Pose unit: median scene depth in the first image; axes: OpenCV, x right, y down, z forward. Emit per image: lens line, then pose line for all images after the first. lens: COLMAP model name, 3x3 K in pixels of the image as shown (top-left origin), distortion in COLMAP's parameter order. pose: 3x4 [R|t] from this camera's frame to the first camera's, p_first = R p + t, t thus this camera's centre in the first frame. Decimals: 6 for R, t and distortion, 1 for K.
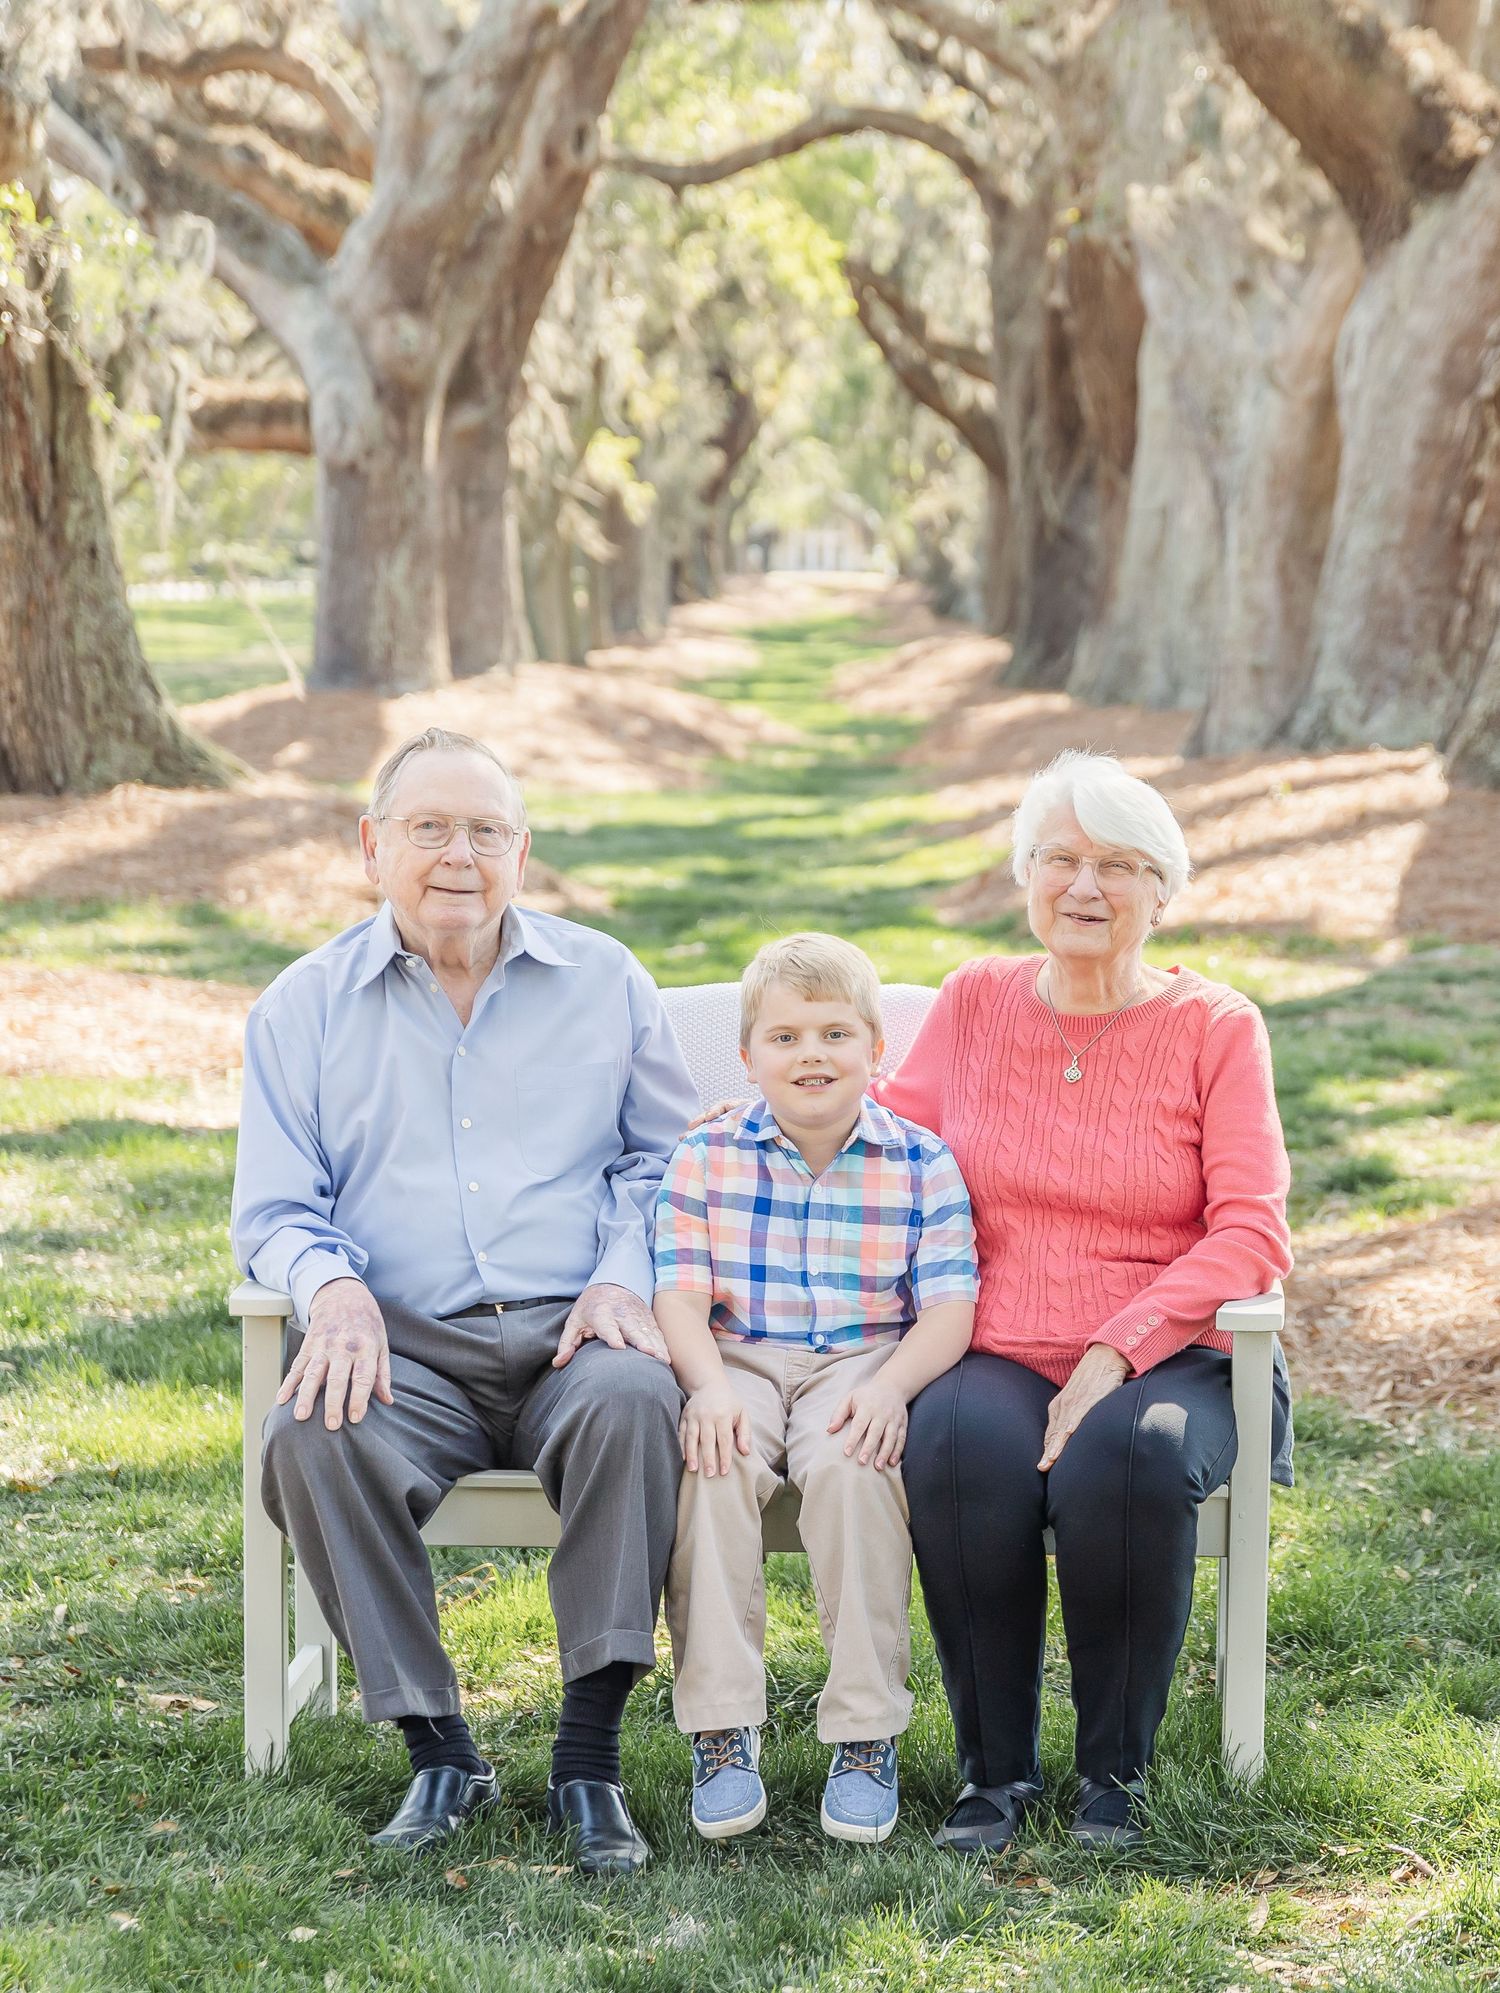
lens RADIAL K [[6056.5, 0, 1242.5], [0, 6056.5, 998.8], [0, 0, 1]] dist [-0.227512, 0.052113]
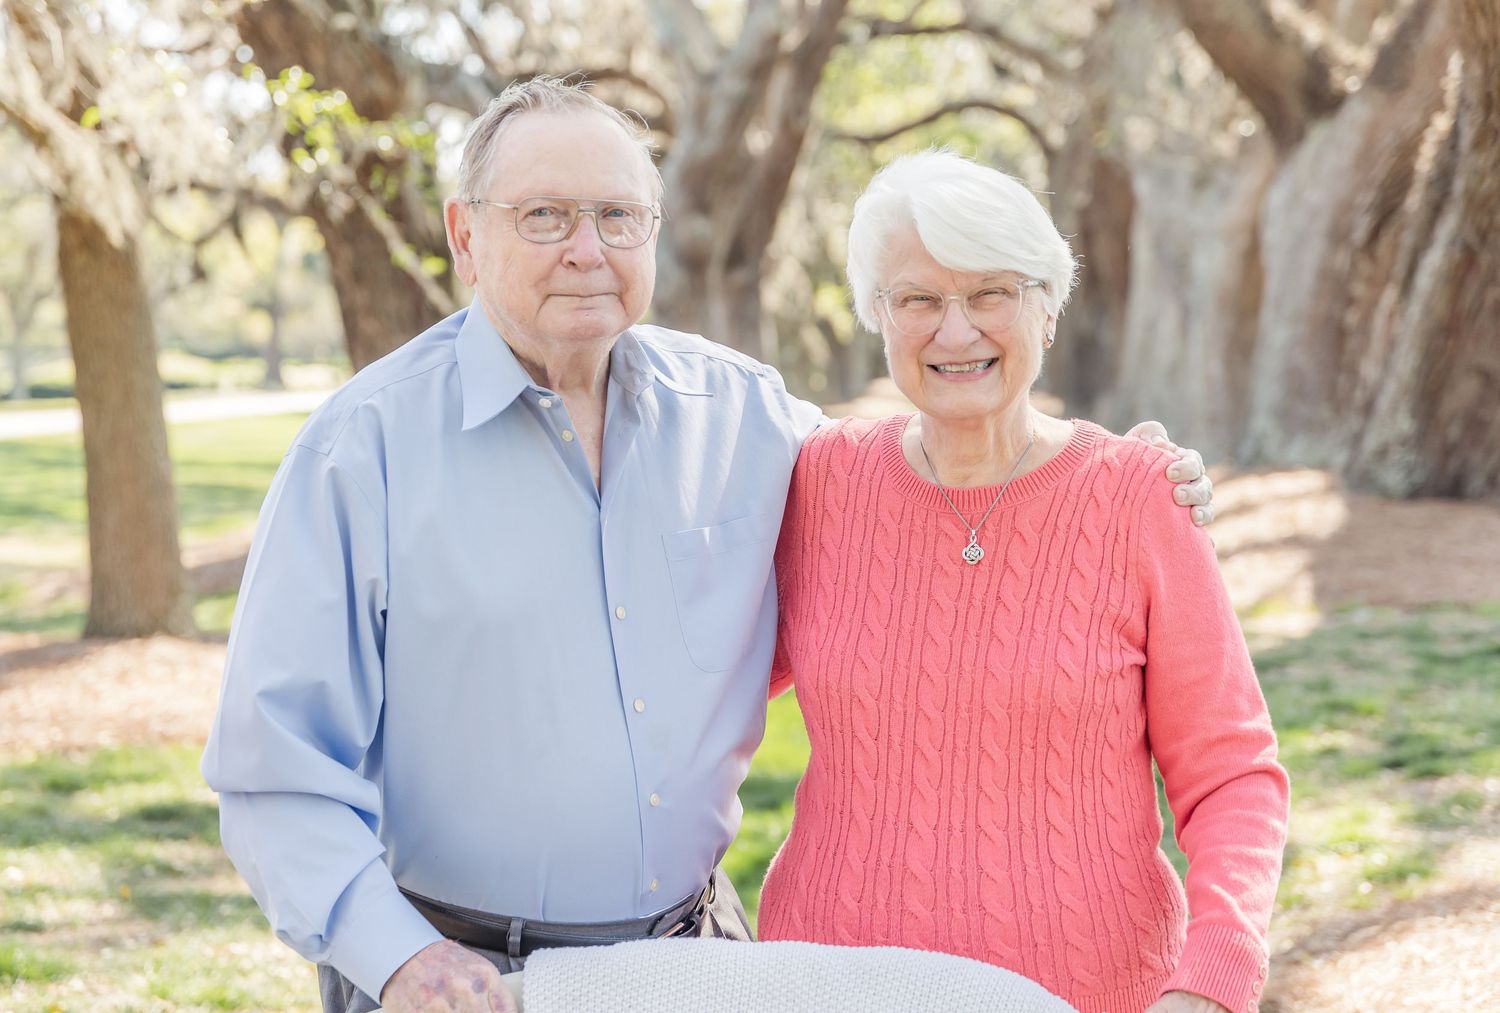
lens RADIAL K [[3229.1, 0, 745.4], [0, 3229.1, 508.0], [0, 0, 1]] dist [-0.178053, -0.275921]
pose [[0.990569, -0.015451, -0.136138, -0.005228], [0.011935, 0.999575, -0.026608, -0.009887], [0.136492, 0.024733, 0.990332, 0.146712]]
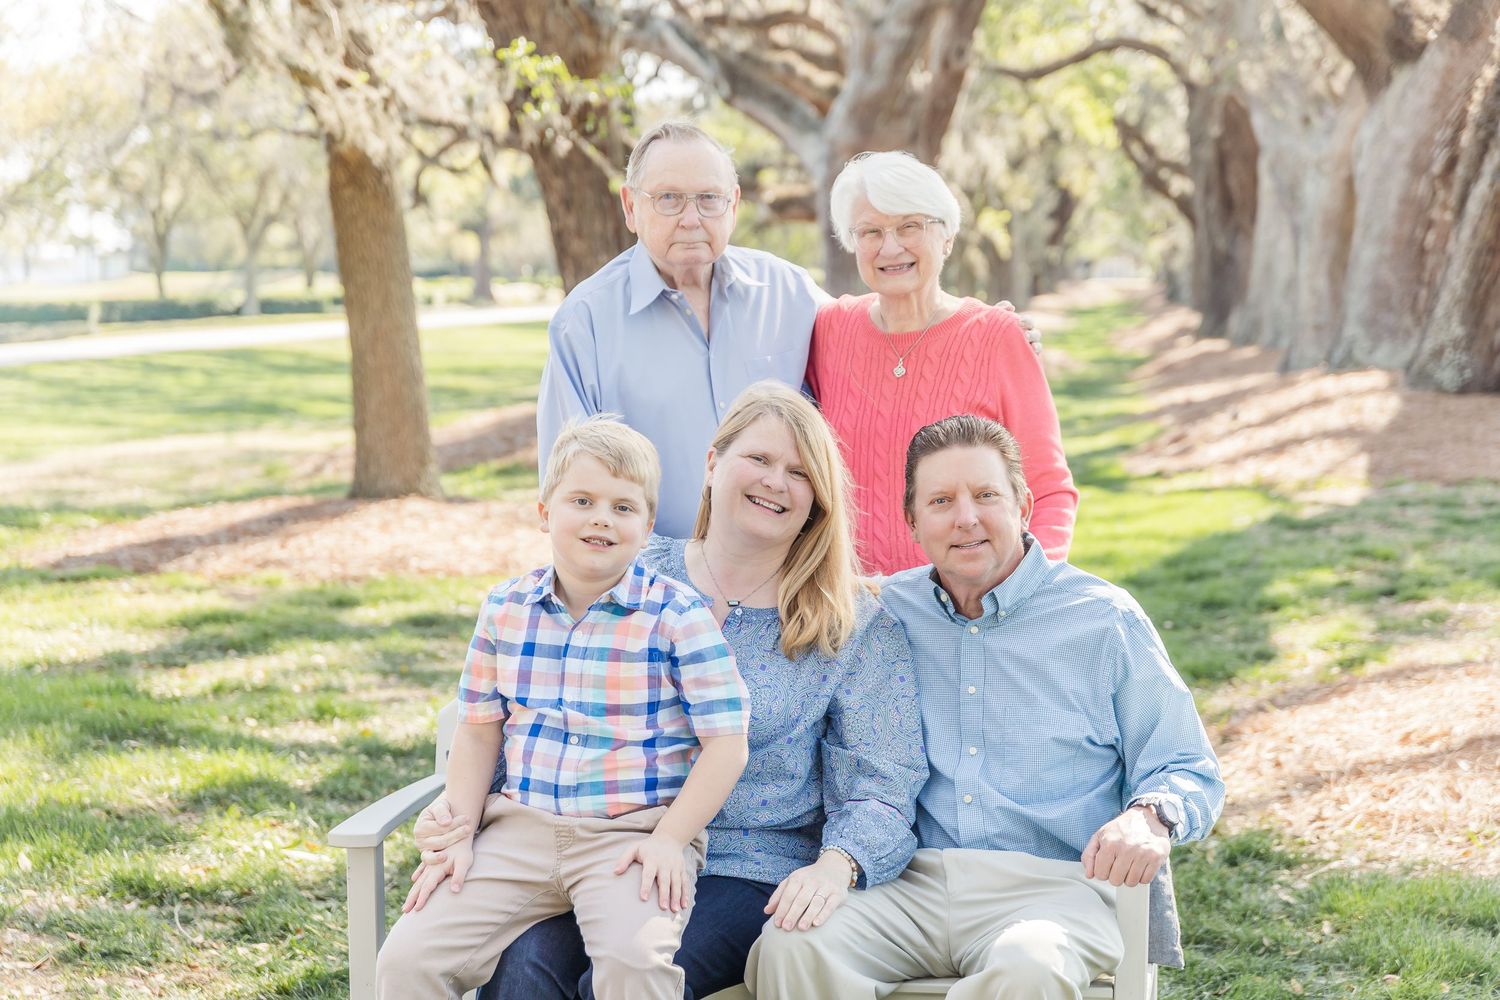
lens RADIAL K [[3018.1, 0, 749.2], [0, 3018.1, 499.5], [0, 0, 1]] dist [-0.138070, -0.613382]
pose [[0.981281, -0.009026, -0.192369, 0.009422], [0.009312, 0.999956, 0.000585, -0.004468], [0.192355, -0.002366, 0.981323, 0.082017]]
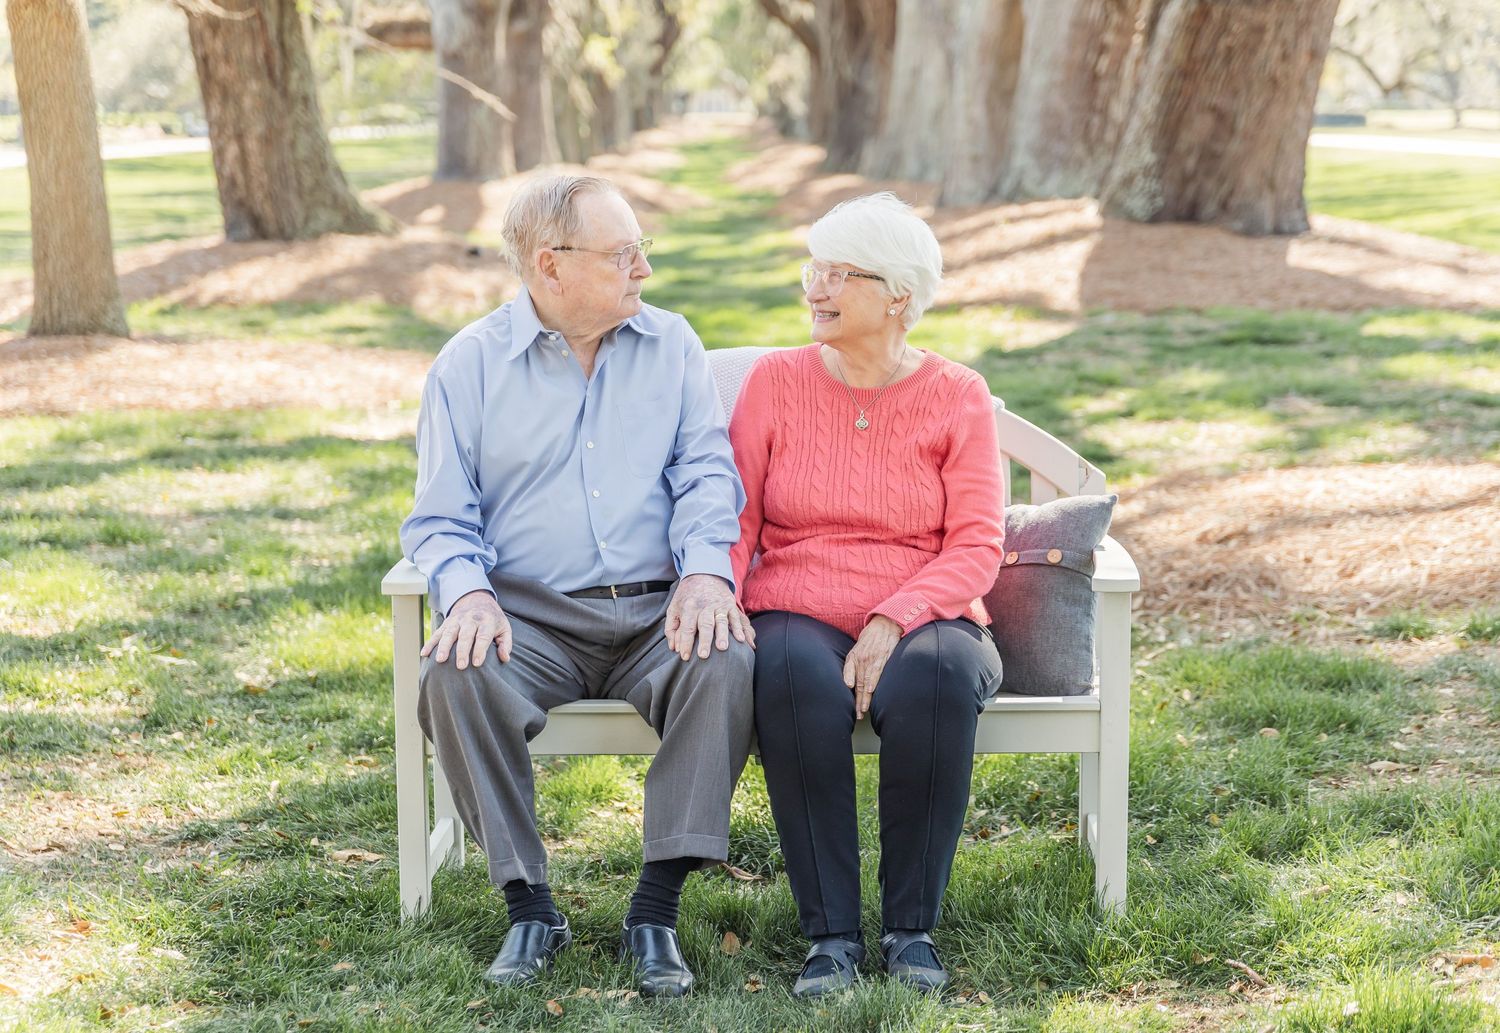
lens RADIAL K [[3295.9, 0, 797.1], [0, 3295.9, 517.8], [0, 0, 1]] dist [-0.201064, -0.308373]
pose [[0.998808, -0.015951, -0.046125, -0.007847], [0.018338, 0.998489, 0.051803, -0.000633], [0.045229, -0.052587, 0.997592, 0.052126]]
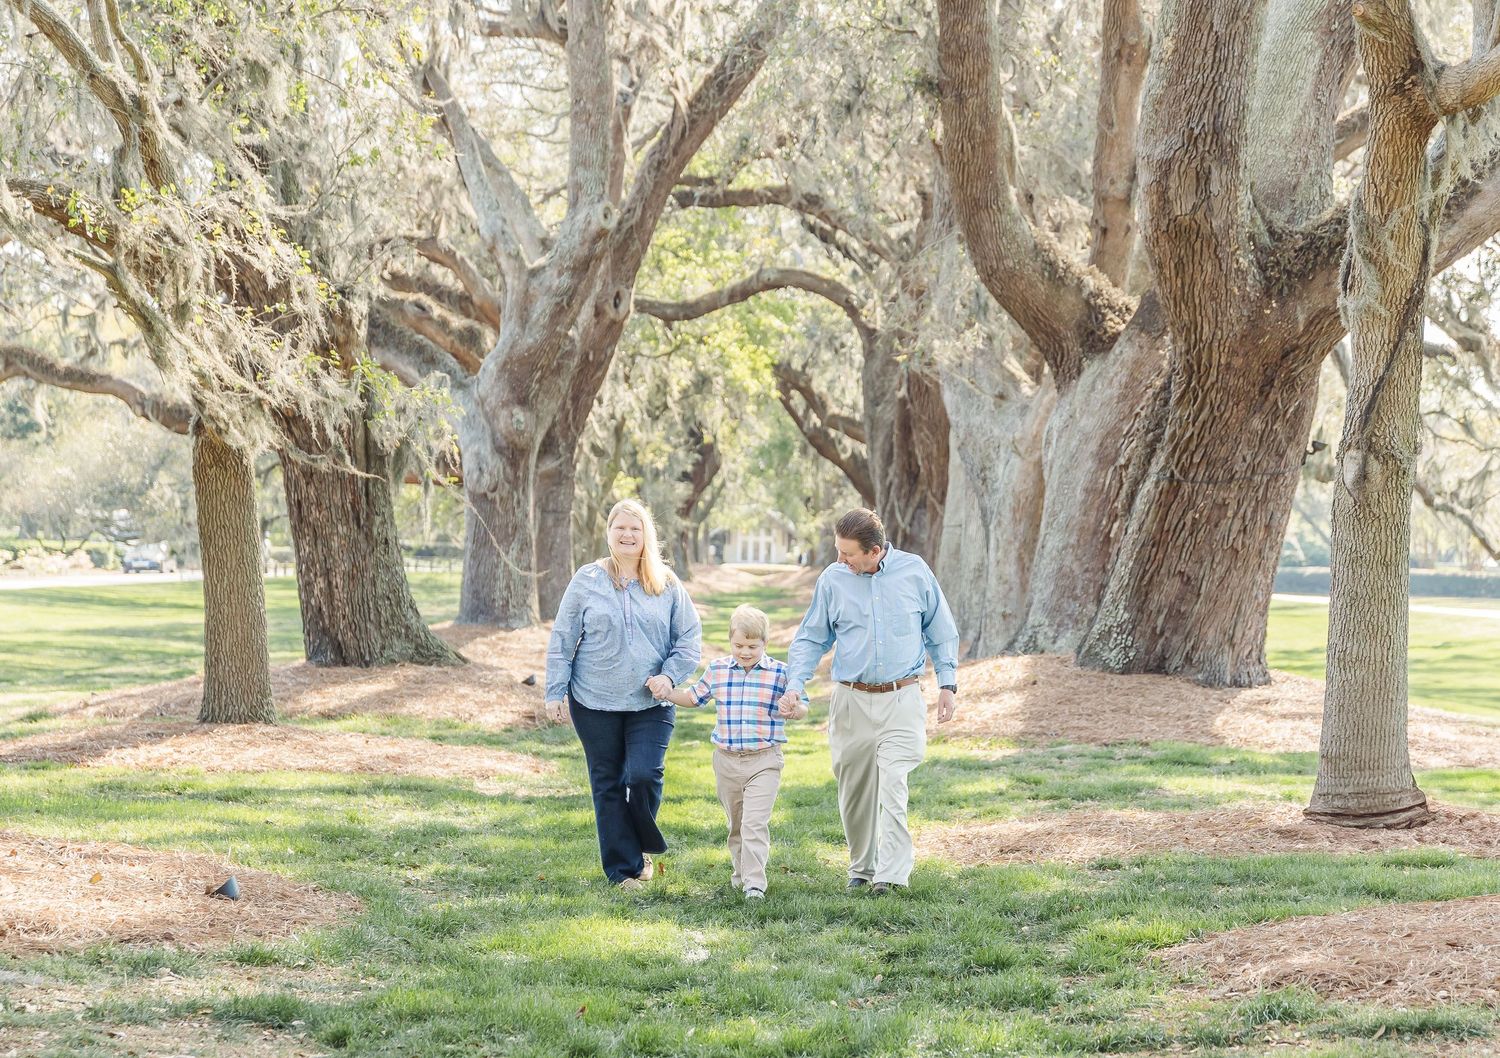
lens RADIAL K [[4272.6, 0, 753.2], [0, 4272.6, 532.6], [0, 0, 1]] dist [-0.191426, -0.582145]
pose [[0.997524, 0.006898, -0.069986, 0.019033], [-0.012315, 0.996934, -0.077275, 0.021801], [0.069238, 0.077946, 0.994550, -0.287847]]
